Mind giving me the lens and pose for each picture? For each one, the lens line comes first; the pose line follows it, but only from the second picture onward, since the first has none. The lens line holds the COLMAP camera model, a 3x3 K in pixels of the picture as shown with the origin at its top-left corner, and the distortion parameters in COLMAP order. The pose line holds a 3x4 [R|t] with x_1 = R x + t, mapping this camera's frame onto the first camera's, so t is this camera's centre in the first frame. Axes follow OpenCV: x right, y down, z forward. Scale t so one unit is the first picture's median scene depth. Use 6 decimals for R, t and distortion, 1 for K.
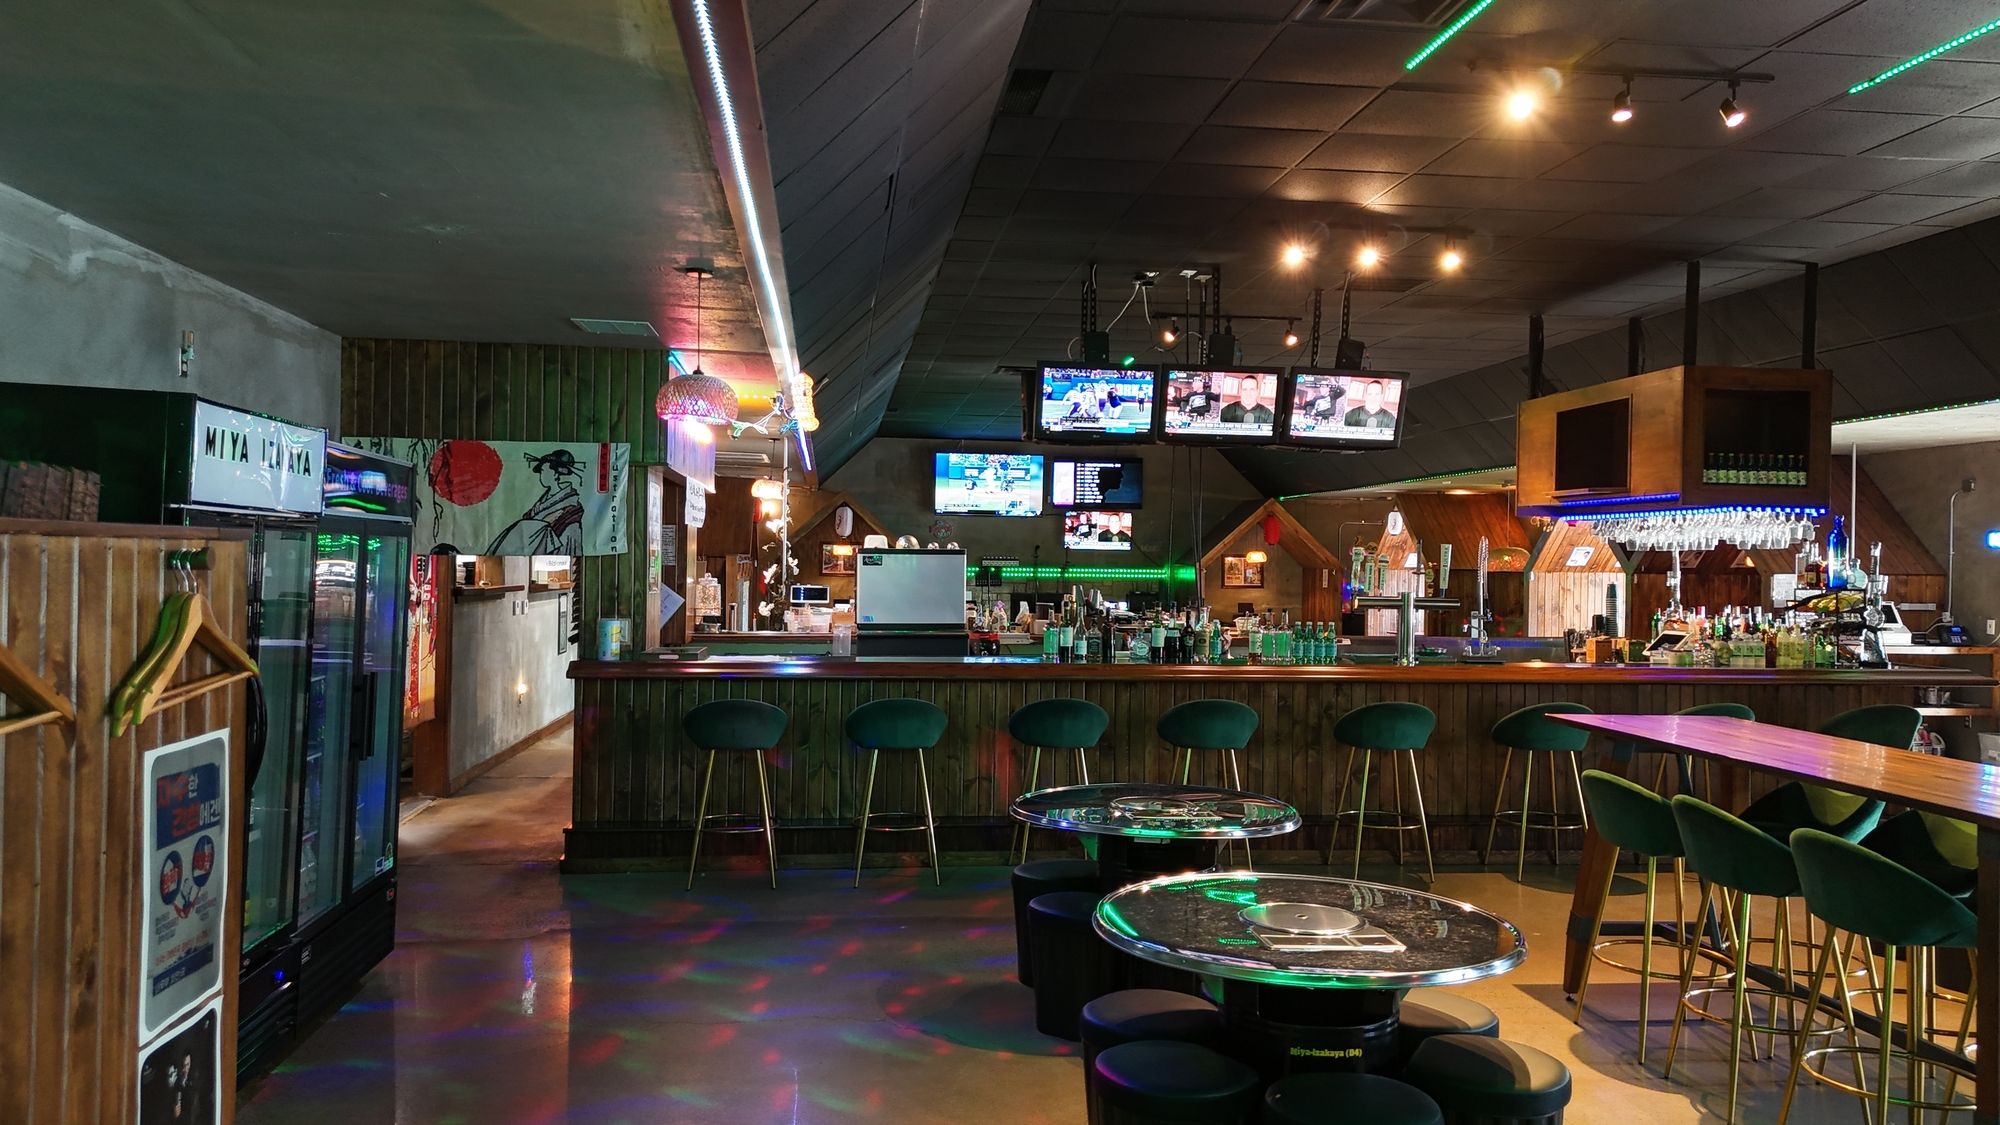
lens RADIAL K [[1459.9, 0, 1004.2], [0, 1459.9, 562.5], [0, 0, 1]] dist [0.099478, -0.116695]
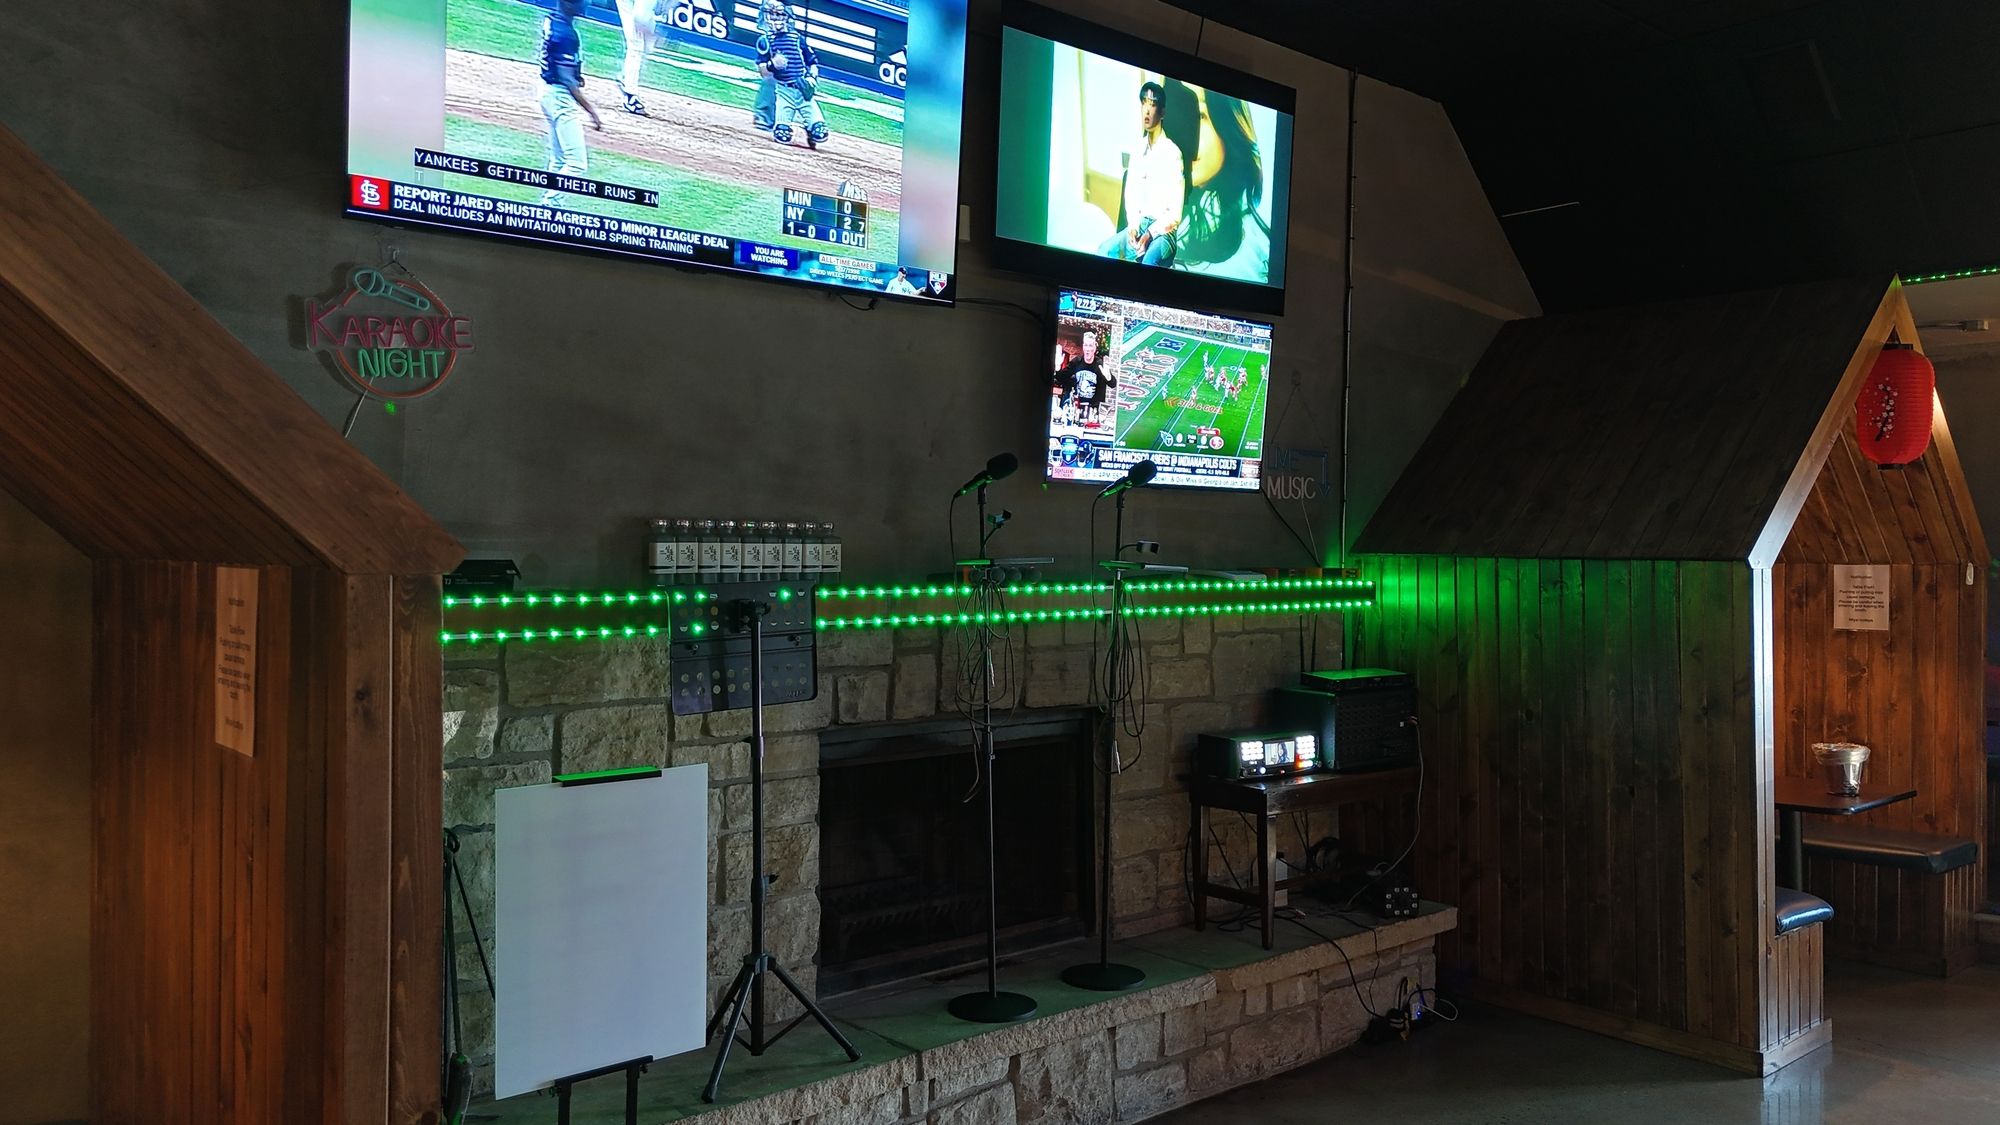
lens RADIAL K [[1467.2, 0, 1008.7], [0, 1467.2, 556.7], [0, 0, 1]] dist [0.080470, -0.069991]
pose [[0.834775, -0.012258, 0.550455, -0.234628], [0.014130, 0.999900, 0.000838, 0.002622], [-0.550411, 0.007078, 0.834864, 2.708651]]
